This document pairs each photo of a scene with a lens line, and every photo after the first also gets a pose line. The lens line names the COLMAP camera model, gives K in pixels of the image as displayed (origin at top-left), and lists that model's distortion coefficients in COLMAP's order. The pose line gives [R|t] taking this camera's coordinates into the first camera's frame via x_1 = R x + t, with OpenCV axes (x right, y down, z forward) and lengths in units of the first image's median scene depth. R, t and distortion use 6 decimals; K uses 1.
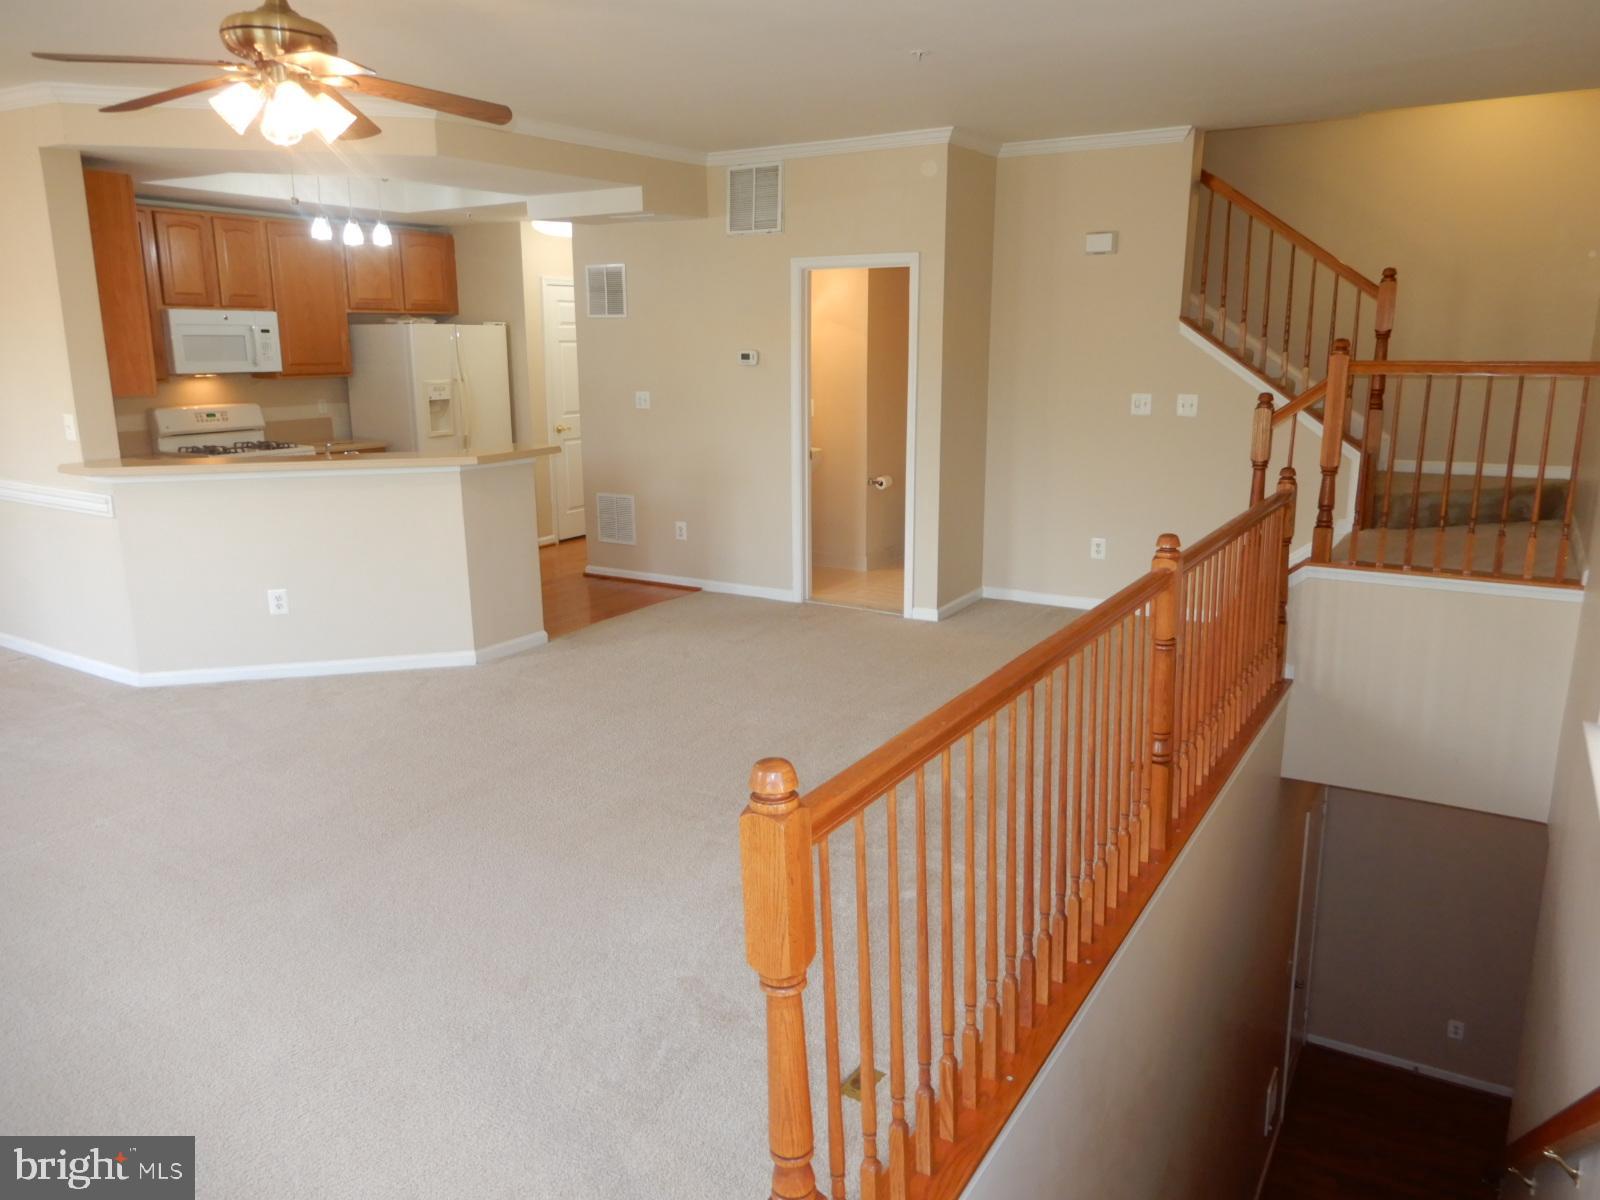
lens RADIAL K [[1180.4, 0, 800.0], [0, 1180.4, 600.0], [0, 0, 1]] dist [0.013493, 0.008422]
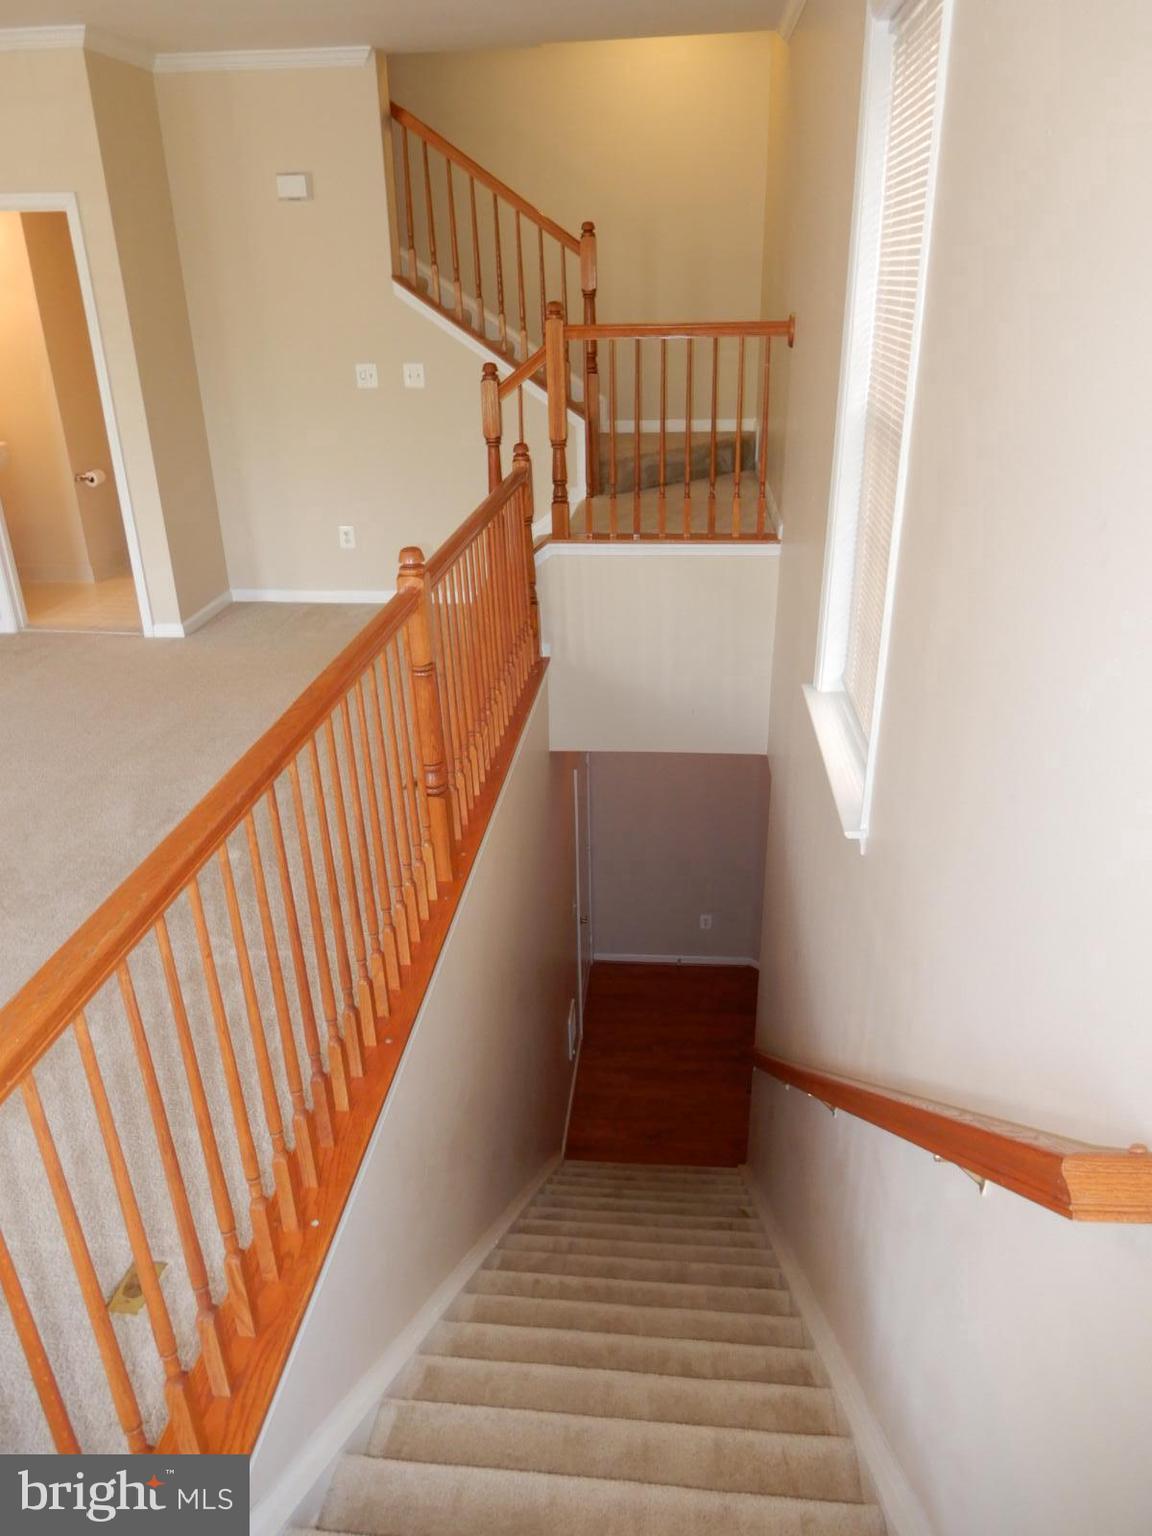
lens RADIAL K [[1101.3, 0, 576.0], [0, 1101.3, 768.0], [0, 0, 1]] dist [0.065799, -0.055453]
pose [[0.902329, -0.185096, 0.389283, 0.039587], [0.109252, 0.971827, 0.208846, -0.031407], [-0.416972, -0.145918, 0.897130, 0.099787]]
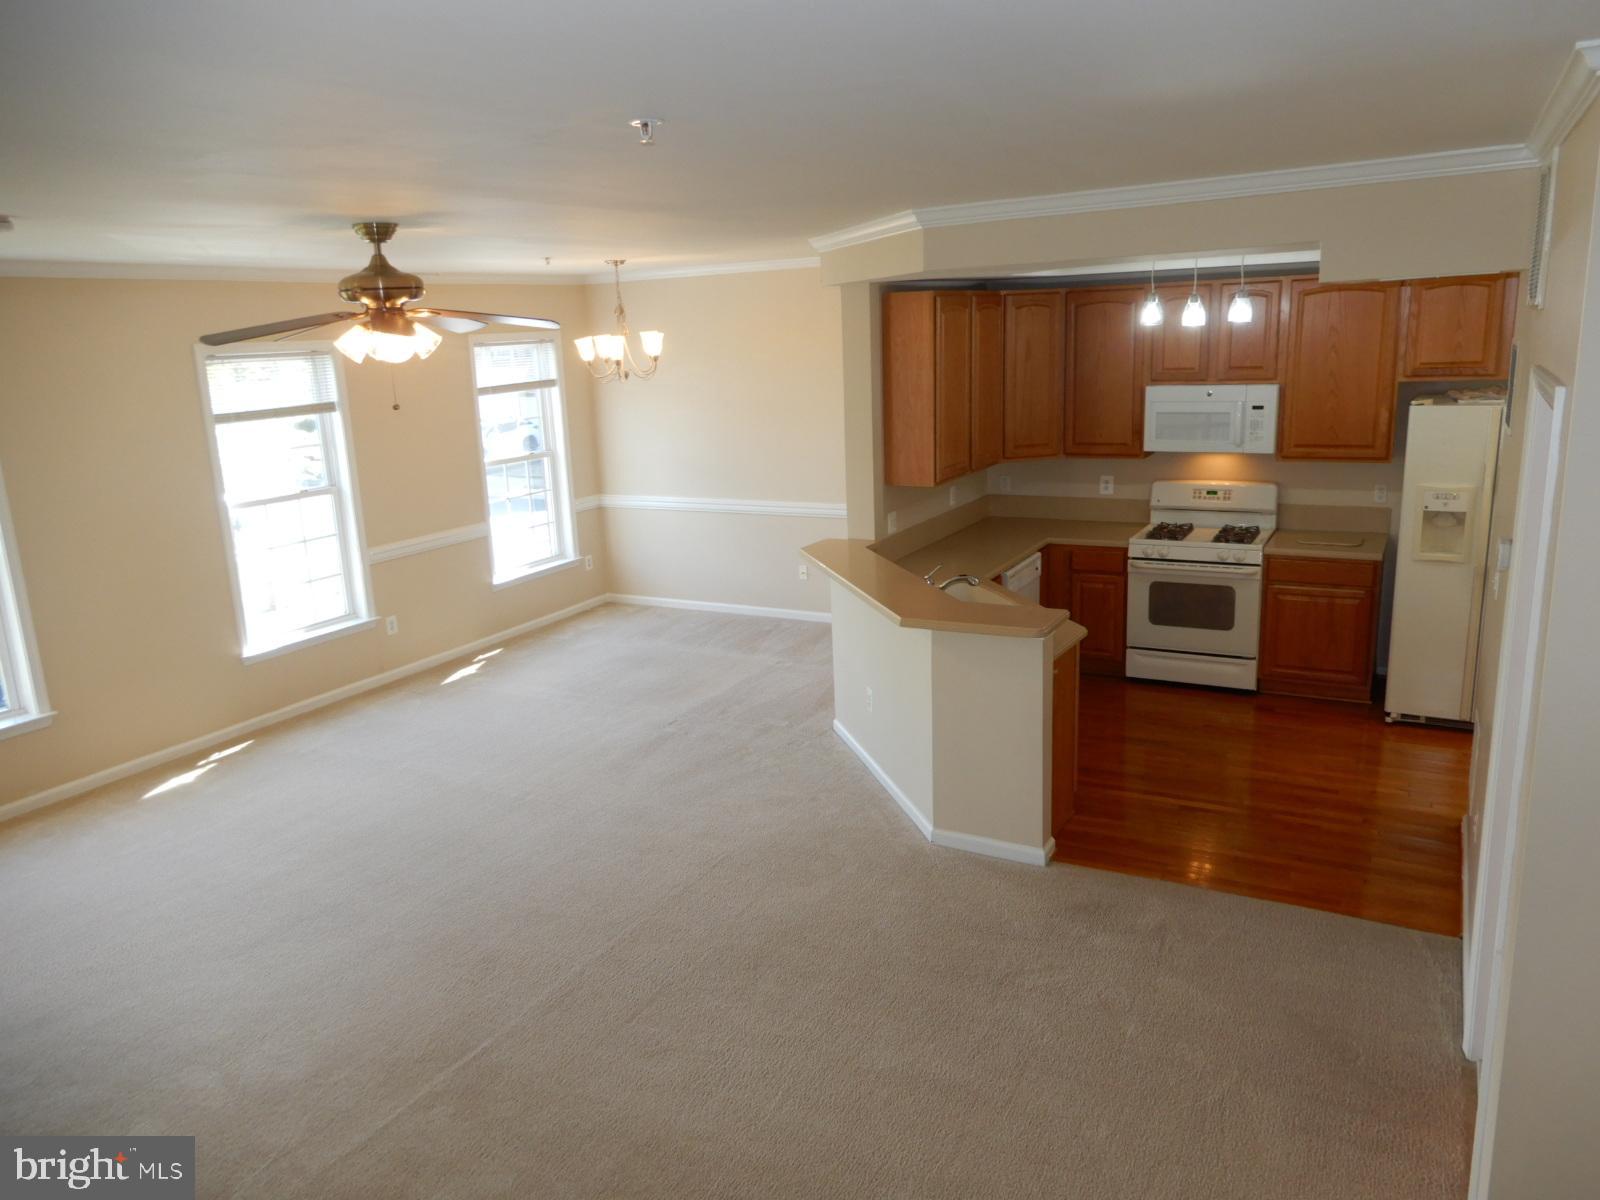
lens RADIAL K [[1134.5, 0, 781.5], [0, 1134.5, 600.4], [0, 0, 1]] dist [0.012731, 0.000496]
pose [[0.031761, 0.242093, -0.969733, 0.514317], [-0.172768, 0.956948, 0.233243, -0.302067], [0.984450, 0.160131, 0.072220, 0.824668]]
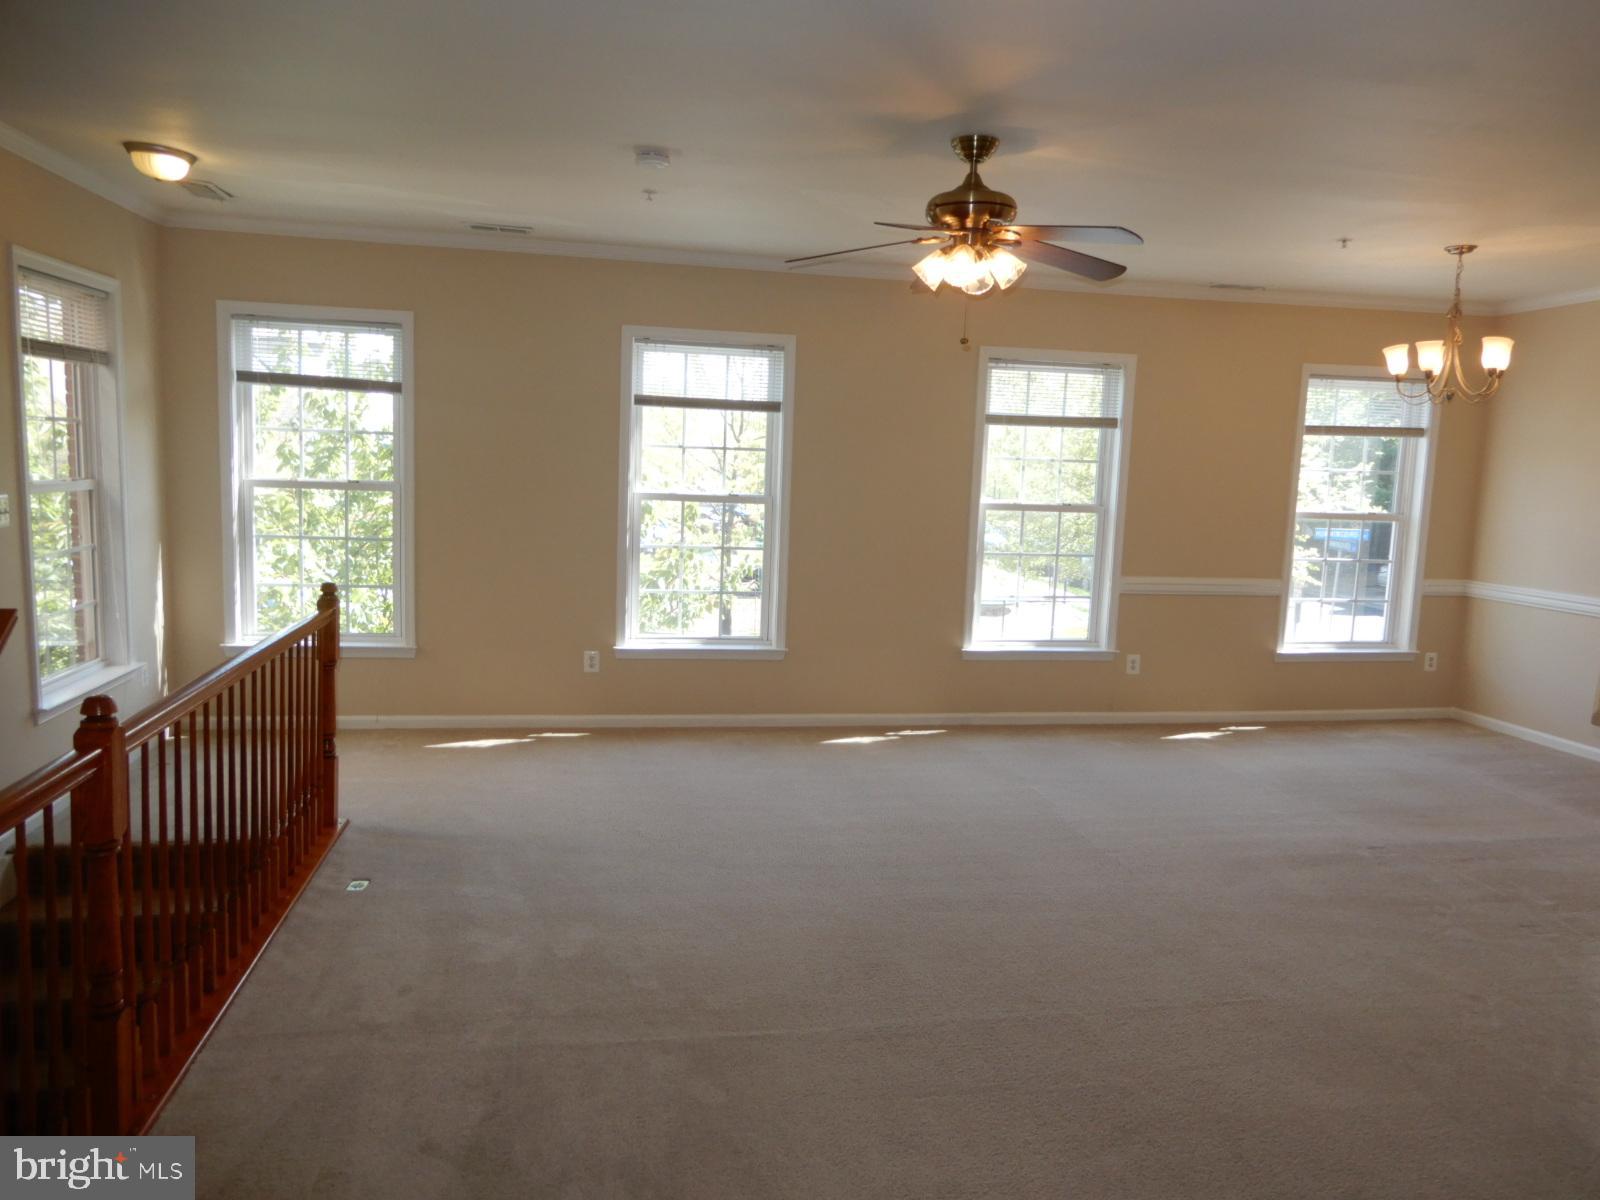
lens RADIAL K [[1137.3, 0, 816.4], [0, 1137.3, 601.6], [0, 0, 1]] dist [-0.005975, 0.001612]
pose [[-0.739012, 0.066865, -0.670366, 0.280191], [-0.170027, 0.944339, 0.281629, -0.233630], [0.651883, 0.322107, -0.686509, 1.068248]]
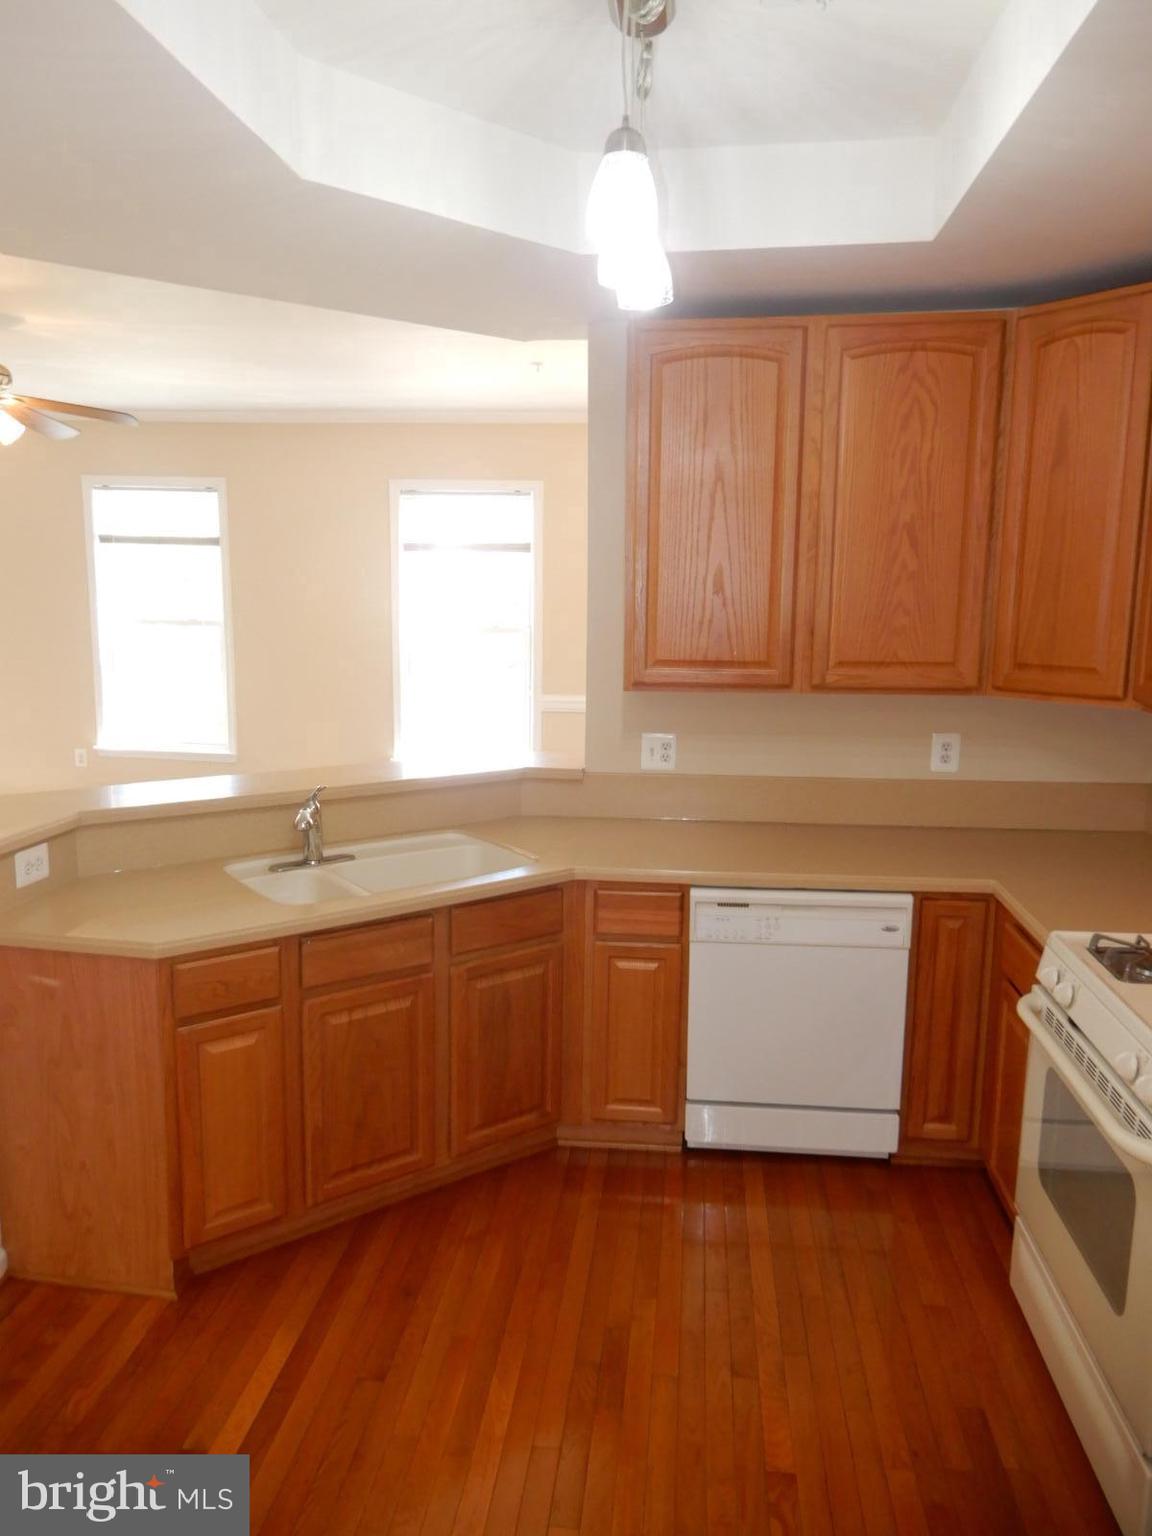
lens RADIAL K [[1089.1, 0, 576.0], [0, 1089.1, 768.0], [0, 0, 1]] dist [0.012731, 0.000496]
pose [[-0.906063, 0.064690, -0.418168, -0.300879], [-0.100040, 0.927479, 0.360242, -0.341459], [0.411146, 0.368236, -0.833883, 1.507265]]
